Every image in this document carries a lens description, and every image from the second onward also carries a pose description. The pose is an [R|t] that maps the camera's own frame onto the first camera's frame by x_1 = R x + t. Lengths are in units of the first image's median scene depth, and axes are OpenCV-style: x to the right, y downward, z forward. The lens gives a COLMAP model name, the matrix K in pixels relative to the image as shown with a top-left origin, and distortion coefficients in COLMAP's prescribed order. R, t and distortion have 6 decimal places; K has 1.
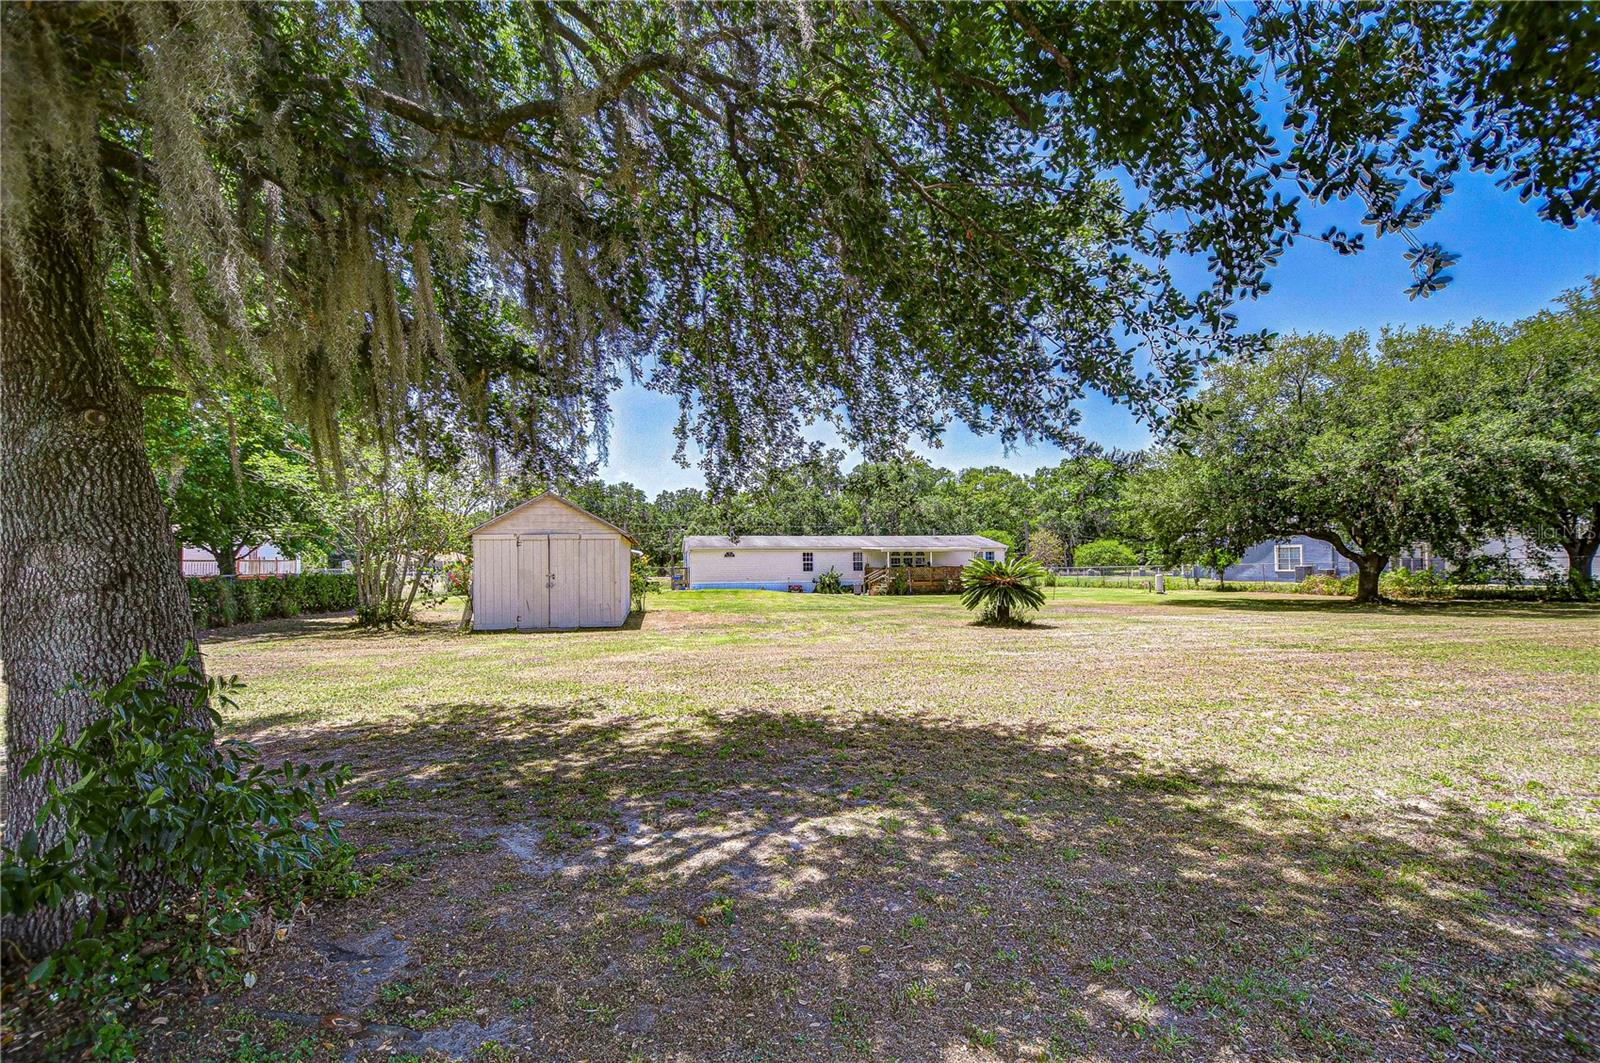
lens RADIAL K [[696.1, 0, 797.2], [0, 696.1, 561.2], [0, 0, 1]] dist [0.001781, -0.000280]
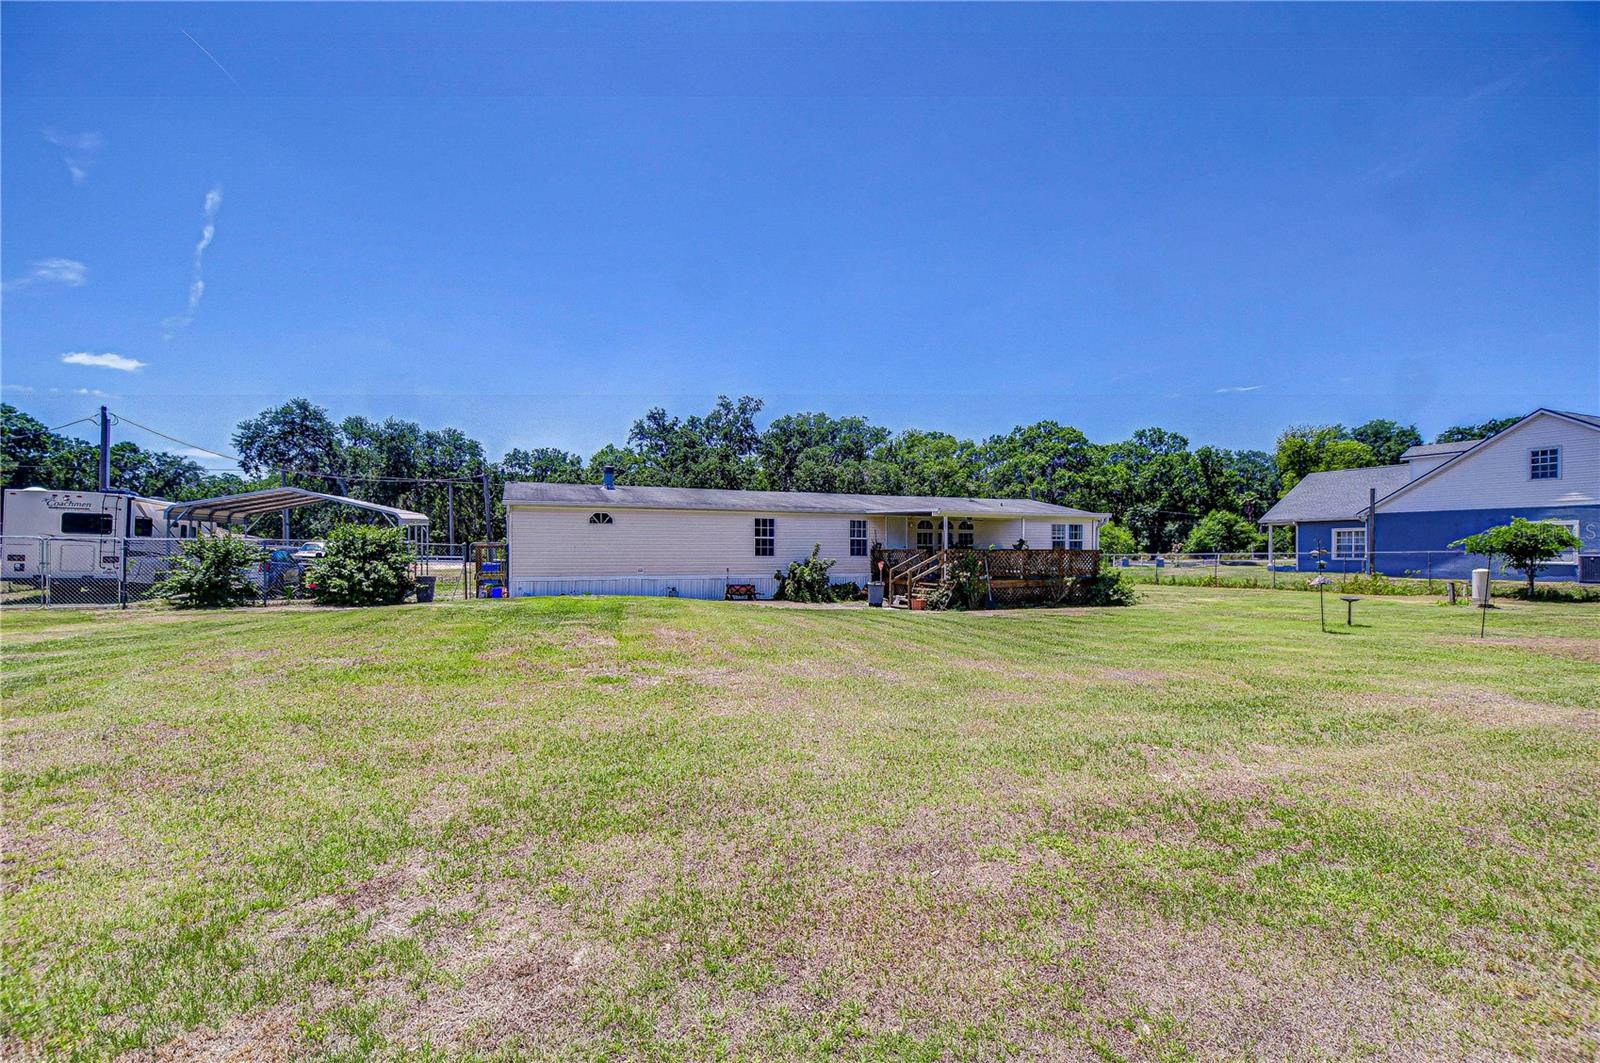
lens RADIAL K [[702.7, 0, 781.0], [0, 702.7, 582.7], [0, 0, 1]] dist [0.000655, -0.000242]
pose [[0.989798, -0.001527, 0.142471, -0.042877], [-0.005173, 0.998898, 0.046640, 0.009630], [-0.142385, -0.046902, 0.988700, 0.502390]]
